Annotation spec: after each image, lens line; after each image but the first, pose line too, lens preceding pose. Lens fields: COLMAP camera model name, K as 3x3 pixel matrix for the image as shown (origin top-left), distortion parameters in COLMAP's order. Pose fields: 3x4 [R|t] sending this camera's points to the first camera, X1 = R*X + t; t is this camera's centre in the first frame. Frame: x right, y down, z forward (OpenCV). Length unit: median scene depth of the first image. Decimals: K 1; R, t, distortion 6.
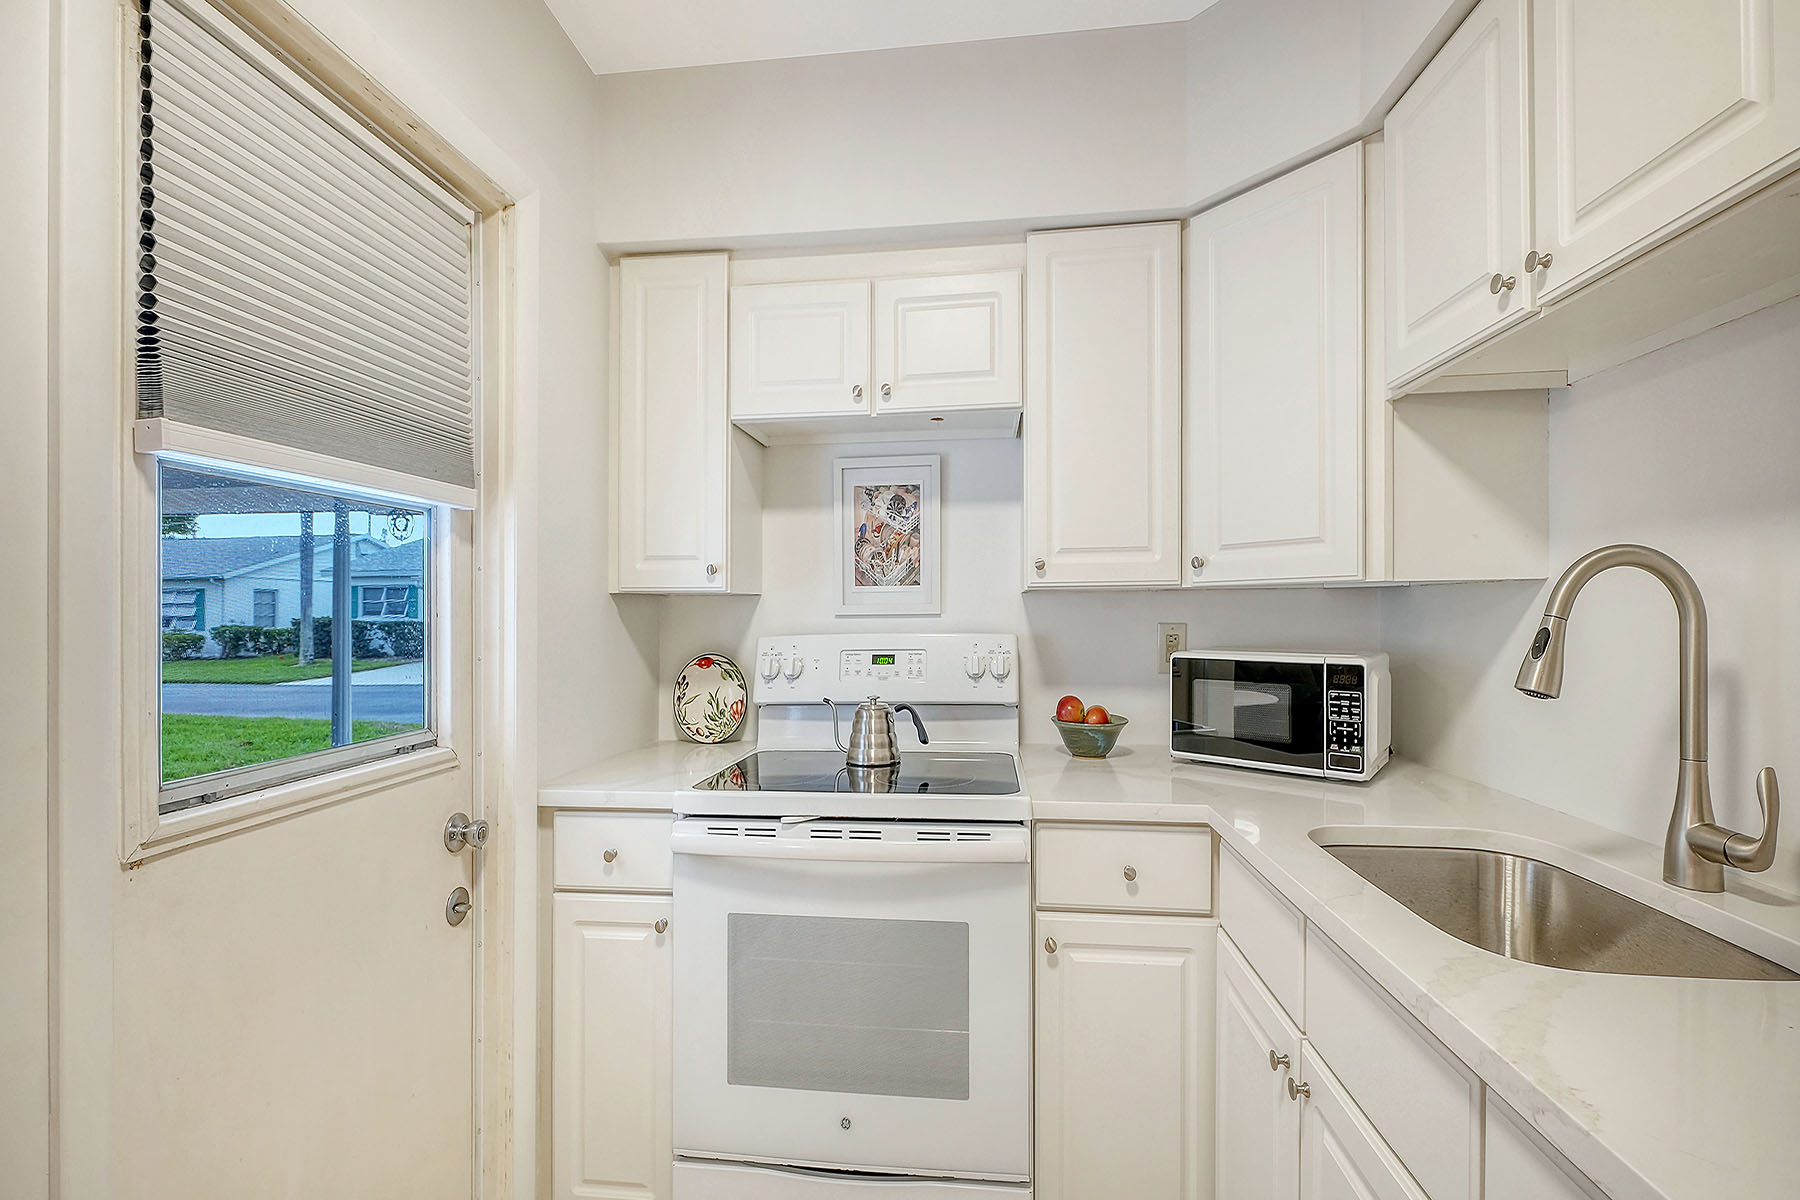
lens RADIAL K [[717.4, 0, 898.1], [0, 717.4, 622.7], [0, 0, 1]] dist [-0.006120, -0.000769]
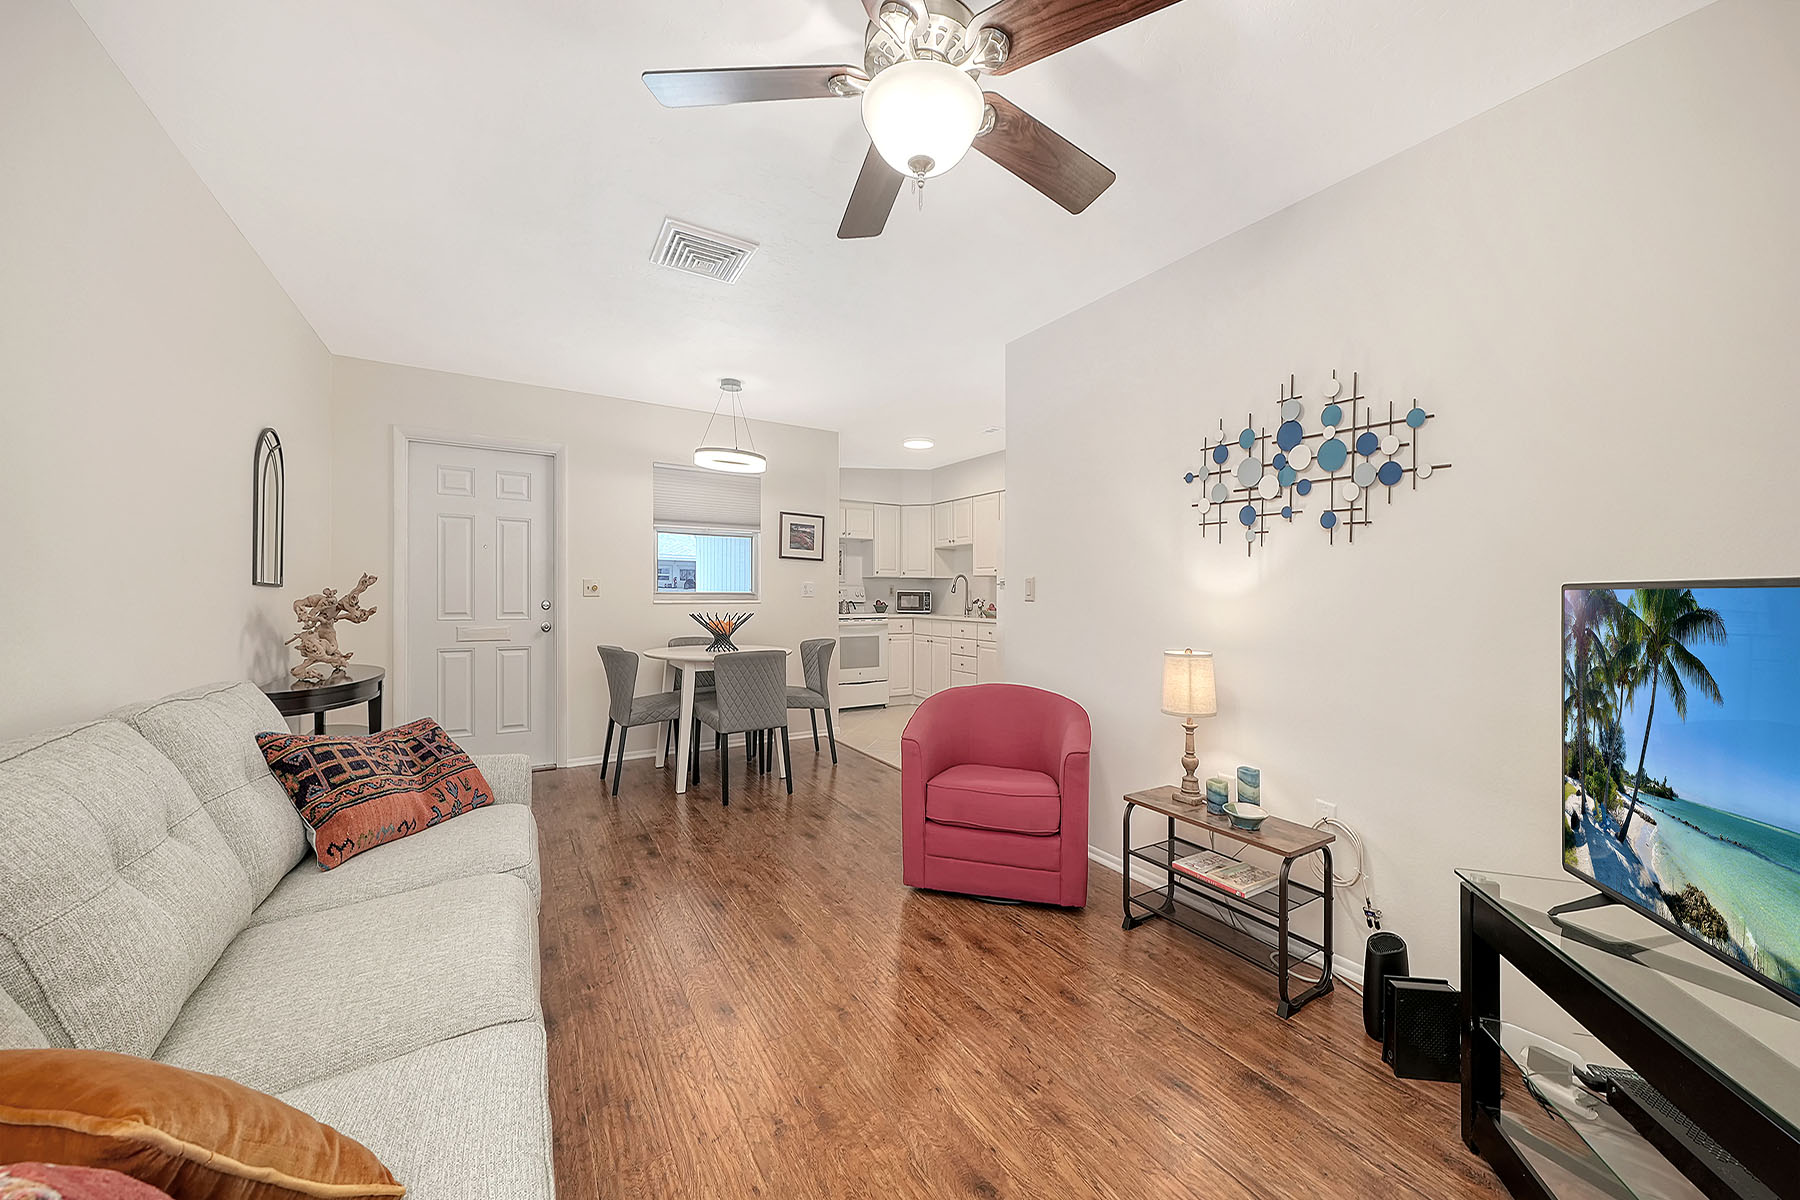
lens RADIAL K [[626.2, 0, 850.9], [0, 626.2, 596.2], [0, 0, 1]] dist [-0.005846, -0.001430]
pose [[0.831568, 0.012192, 0.555290, -2.567093], [-0.009406, 0.999925, -0.007869, 0.131254], [-0.555344, 0.001321, 0.831620, -2.724631]]
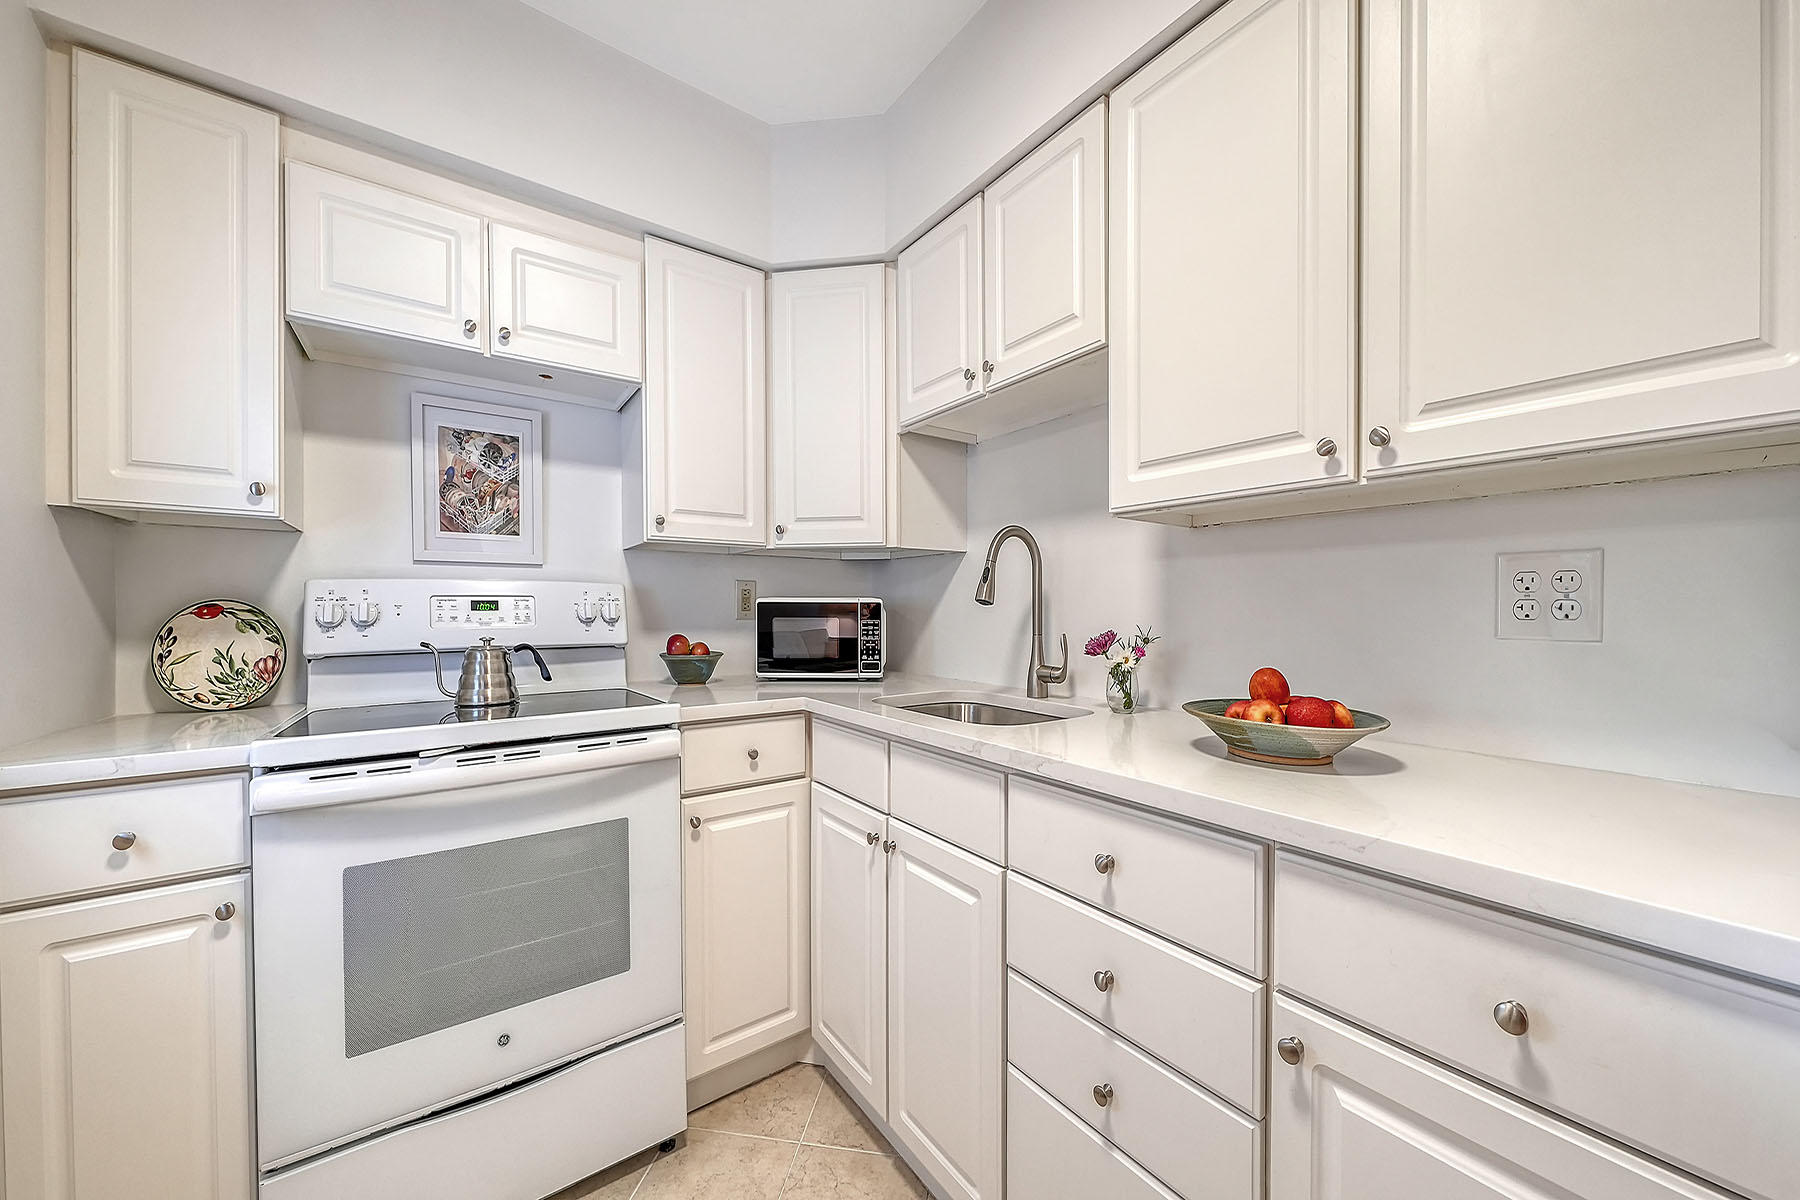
lens RADIAL K [[626.2, 0, 898.0], [0, 626.2, 623.0], [0, 0, 1]] dist [-0.005846, -0.001430]
pose [[0.740538, -0.006908, 0.671979, -0.223894], [0.001359, 0.999961, 0.008781, 0.086400], [-0.672014, -0.005589, 0.740518, -0.031155]]
